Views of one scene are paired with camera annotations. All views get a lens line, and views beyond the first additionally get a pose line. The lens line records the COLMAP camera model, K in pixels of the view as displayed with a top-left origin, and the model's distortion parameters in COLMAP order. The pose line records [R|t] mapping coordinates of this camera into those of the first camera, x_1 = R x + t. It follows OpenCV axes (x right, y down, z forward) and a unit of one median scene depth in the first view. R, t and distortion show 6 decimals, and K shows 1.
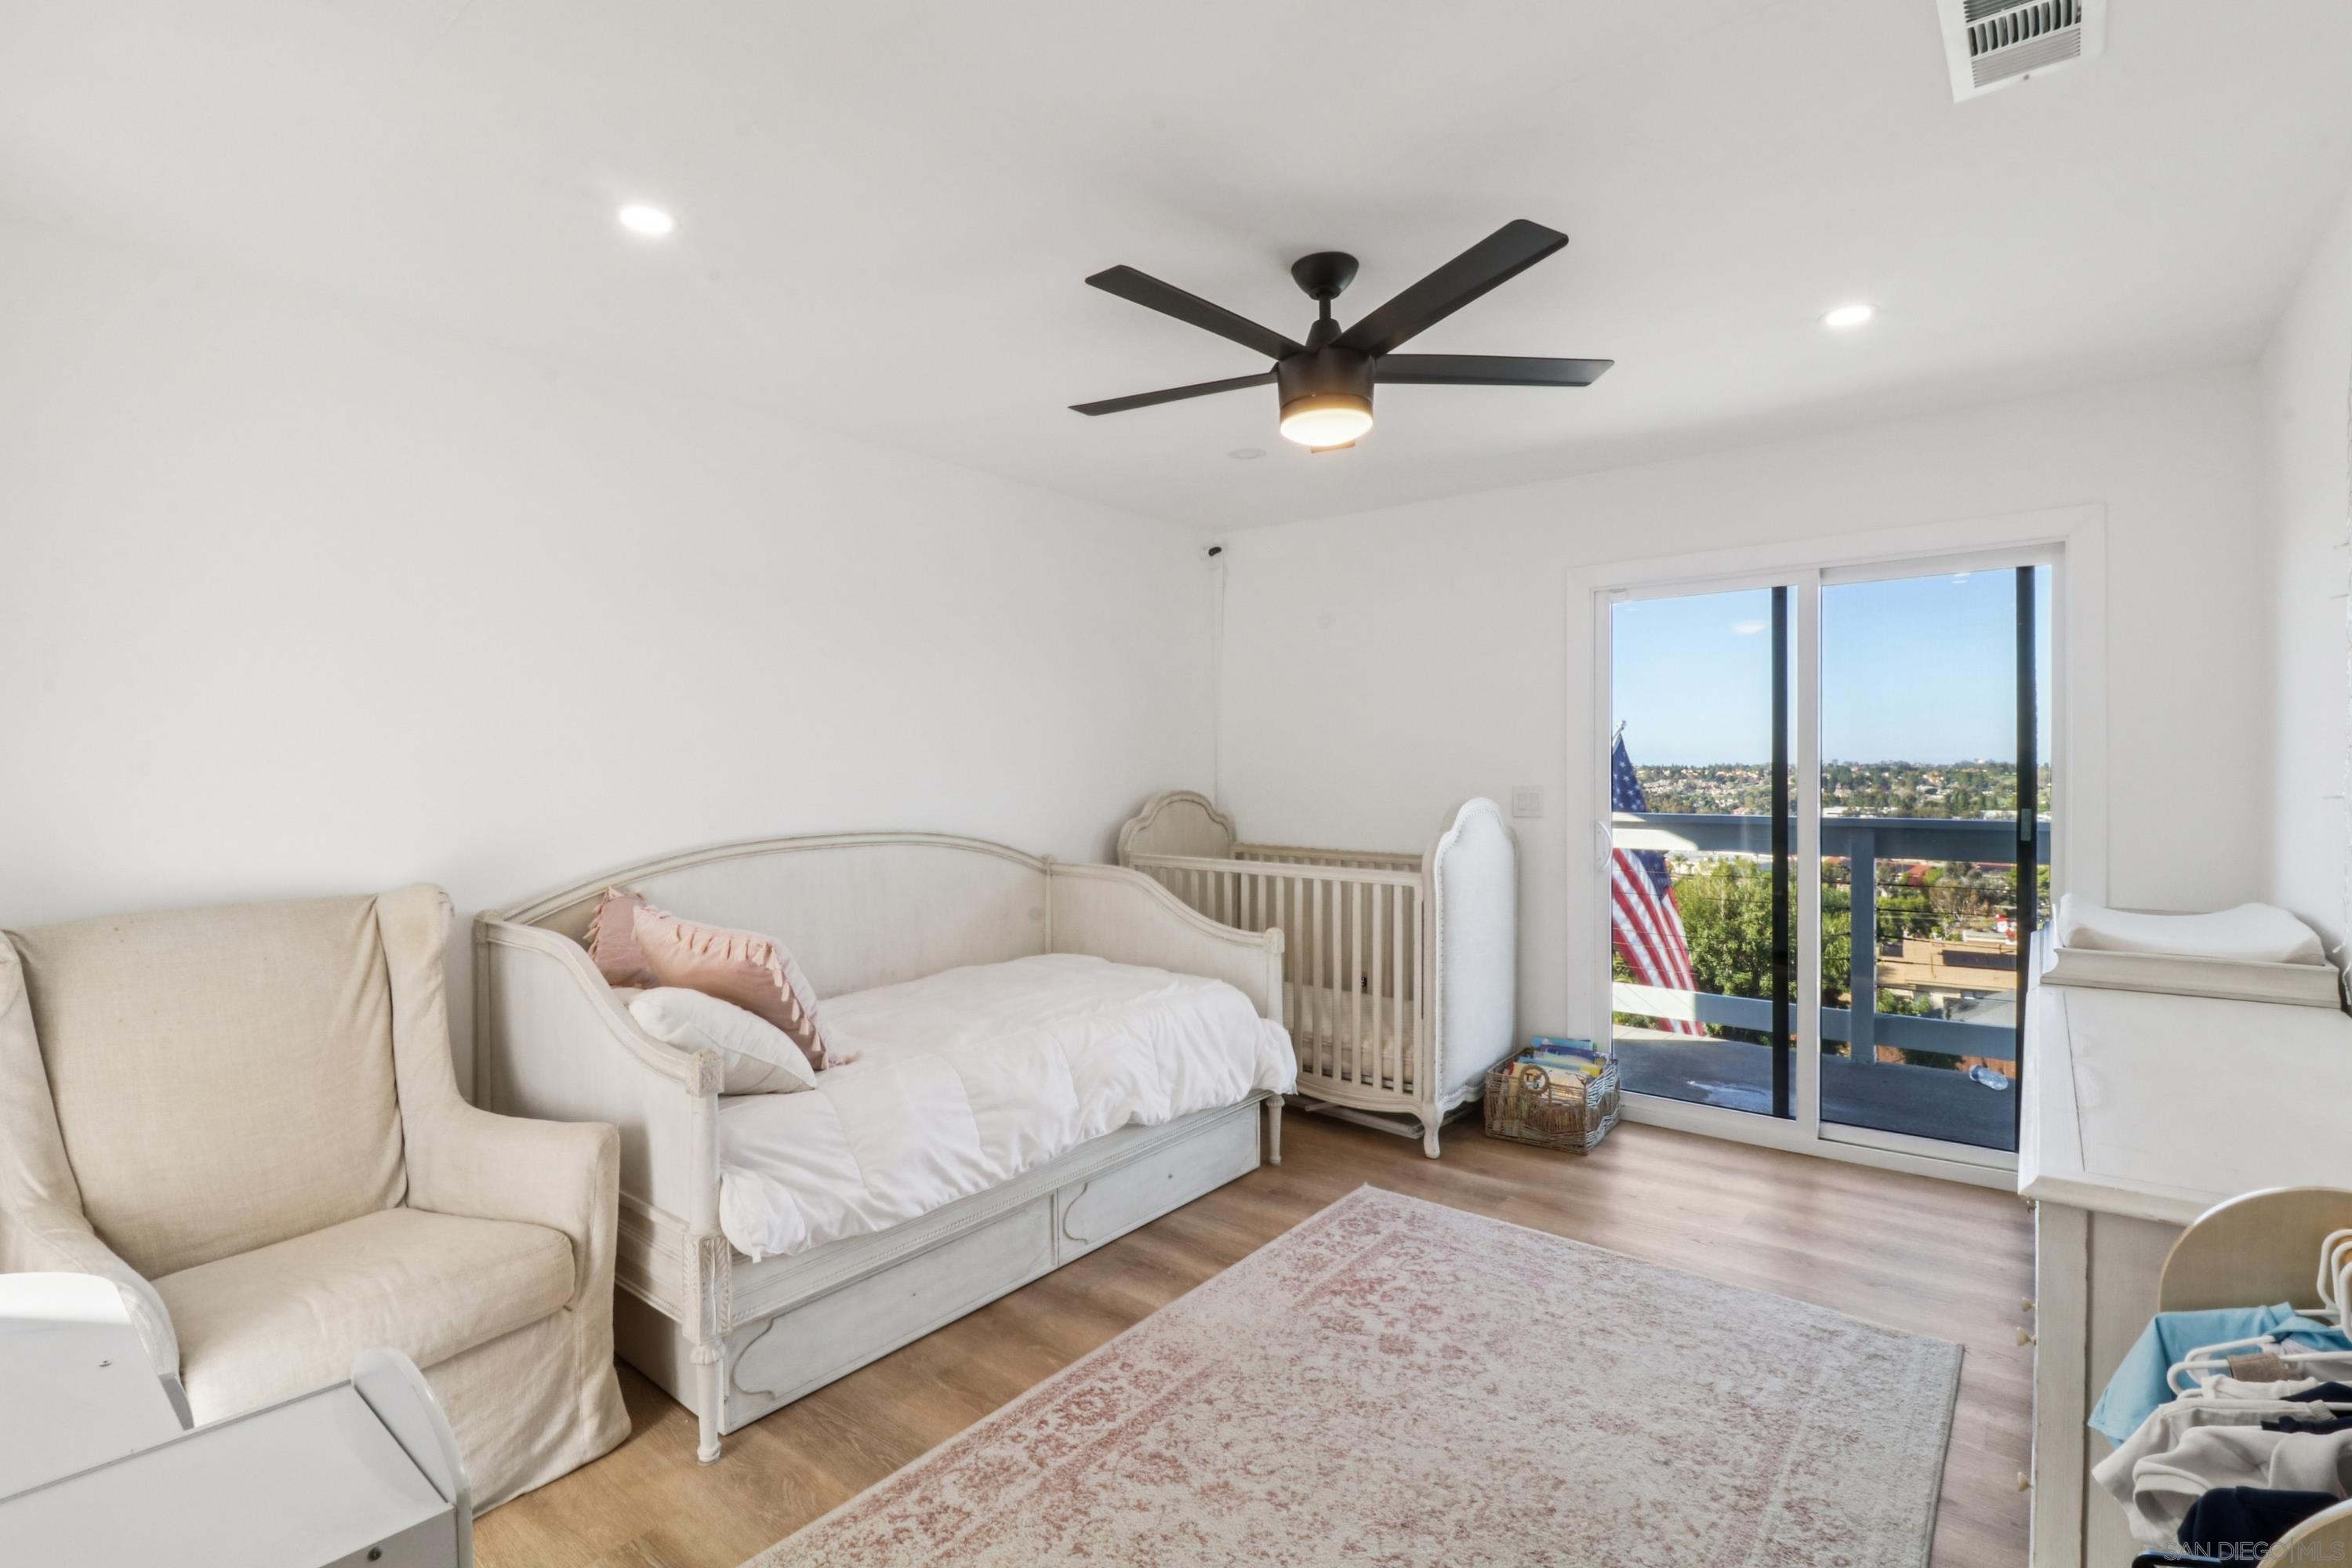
lens RADIAL K [[1112.7, 0, 1169.0], [0, 1112.7, 786.6], [0, 0, 1]] dist [0.000302, -0.003384]
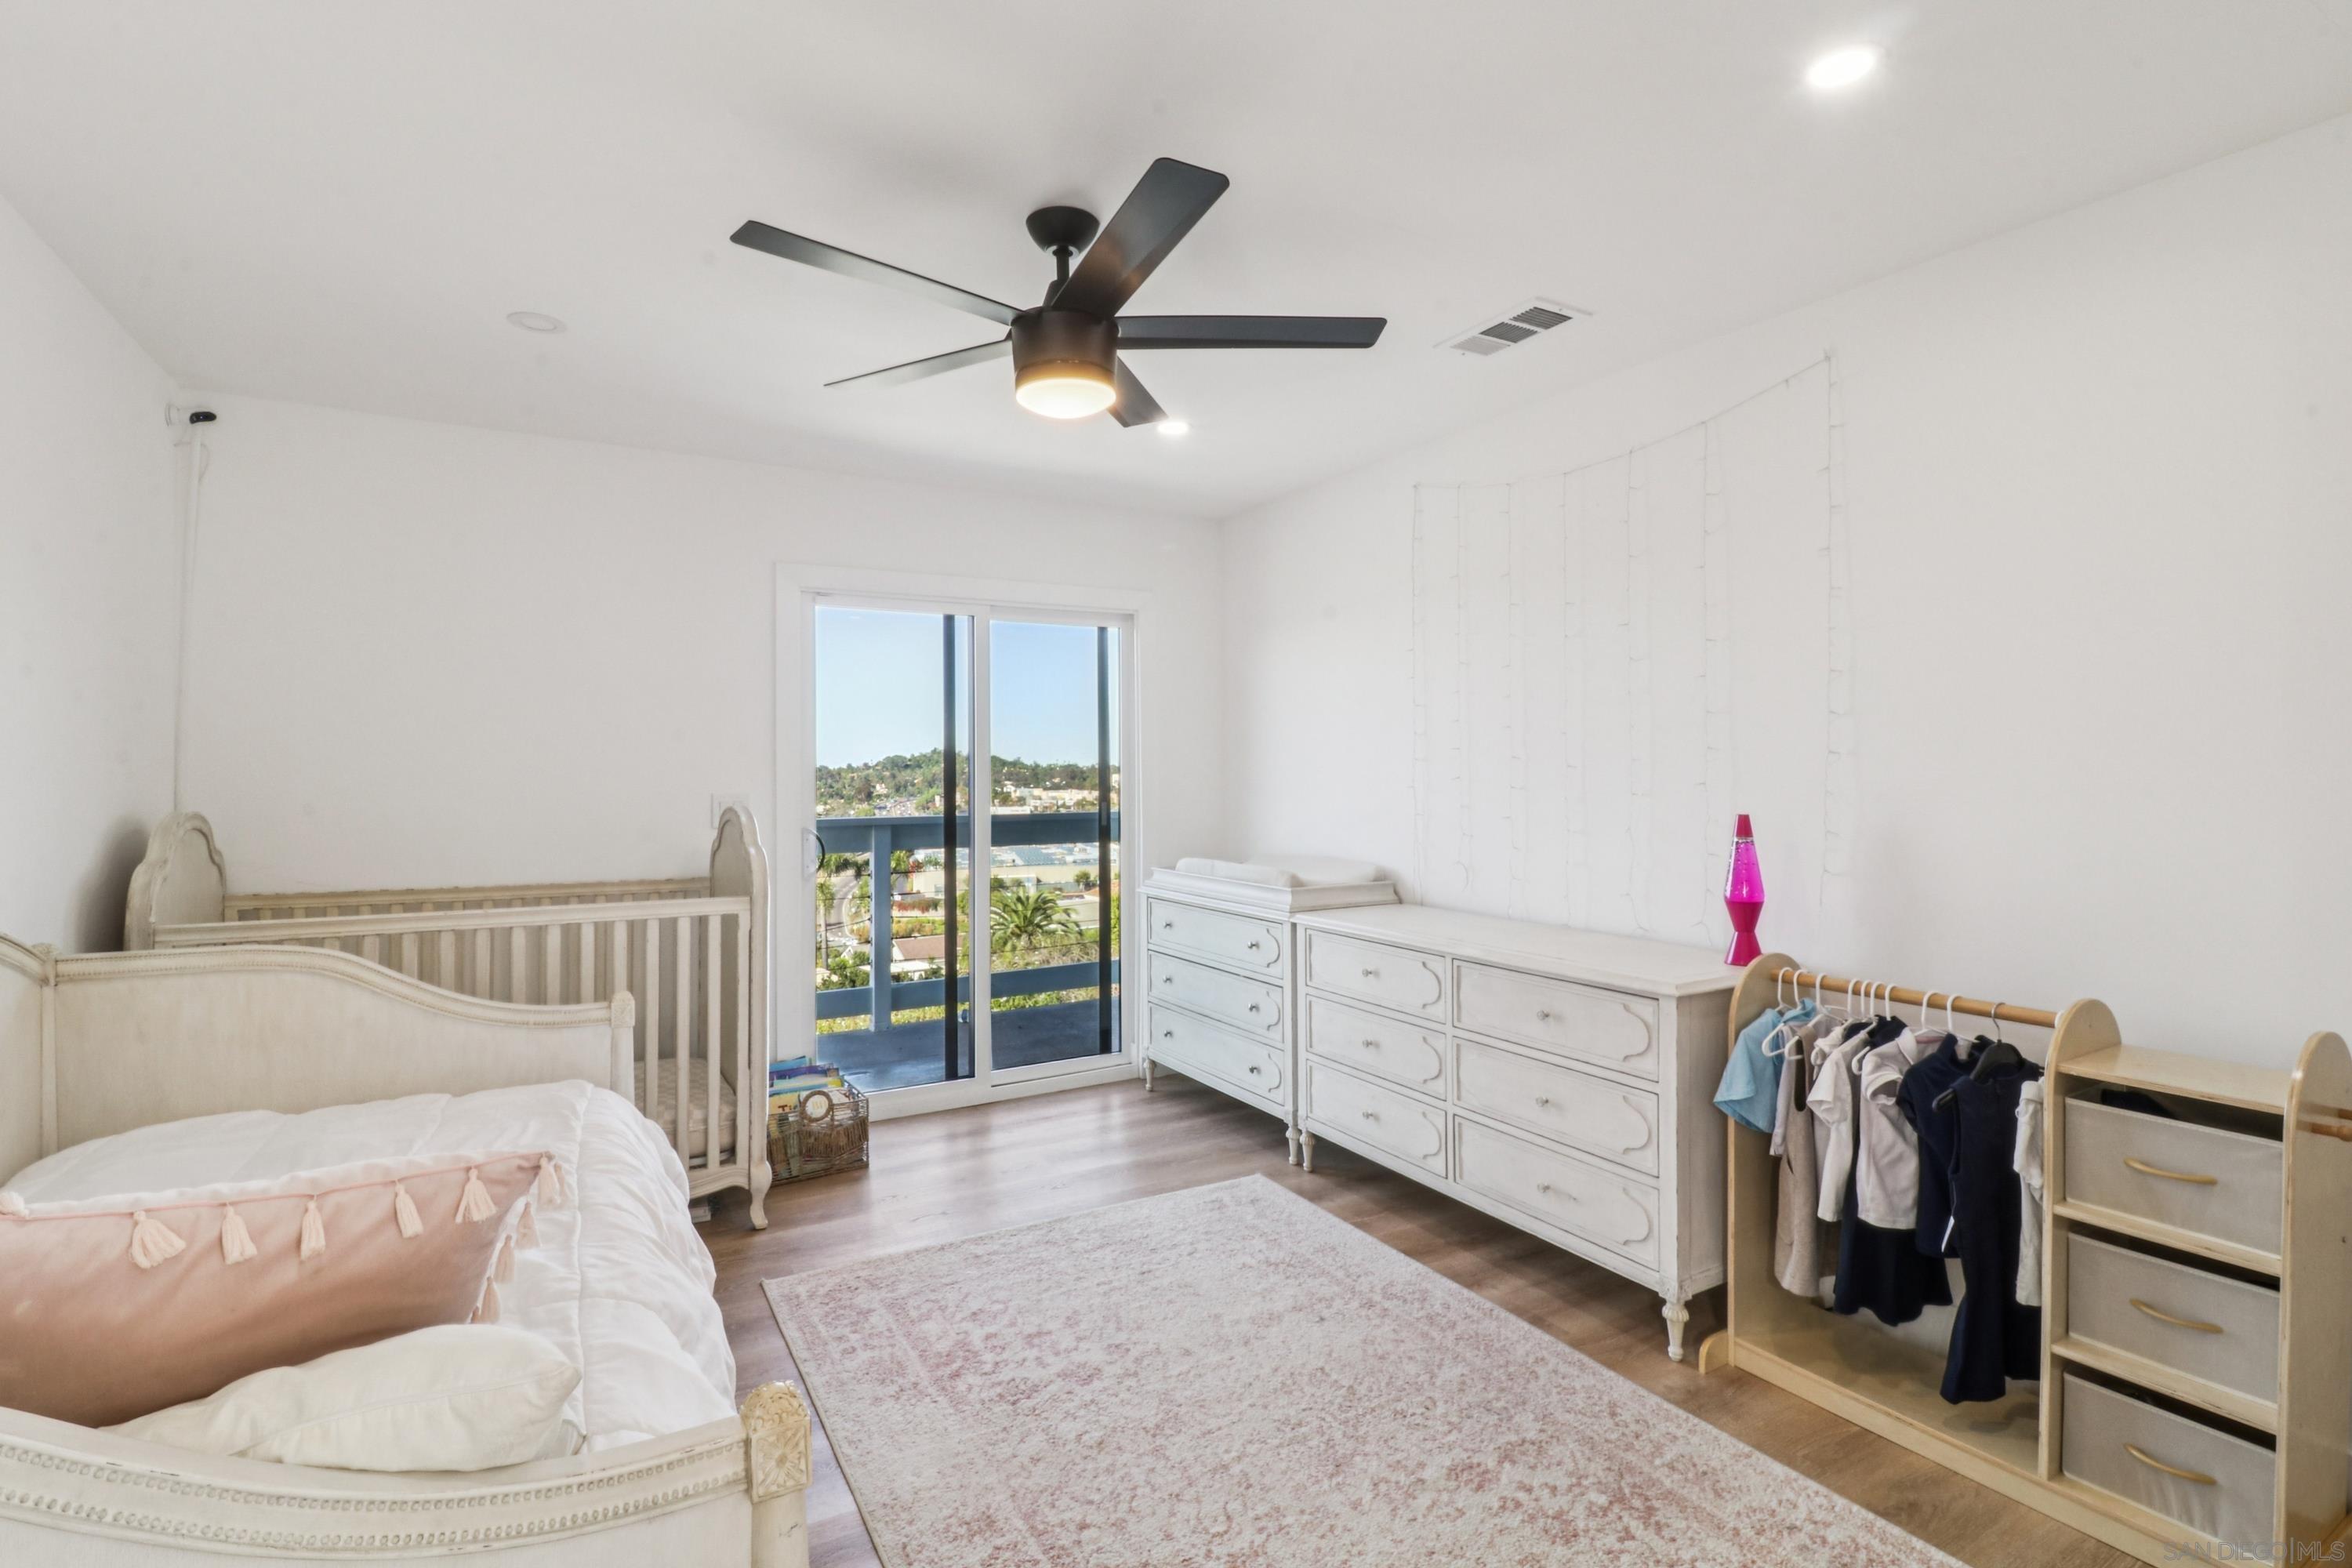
lens RADIAL K [[1112.7, 0, 1183.3], [0, 1112.7, 774.1], [0, 0, 1]] dist [0.000302, -0.003384]
pose [[0.356186, -0.001736, 0.934413, -0.472971], [0.017790, 0.999830, -0.004924, -0.005781], [-0.934246, 0.018378, 0.356156, 0.407601]]
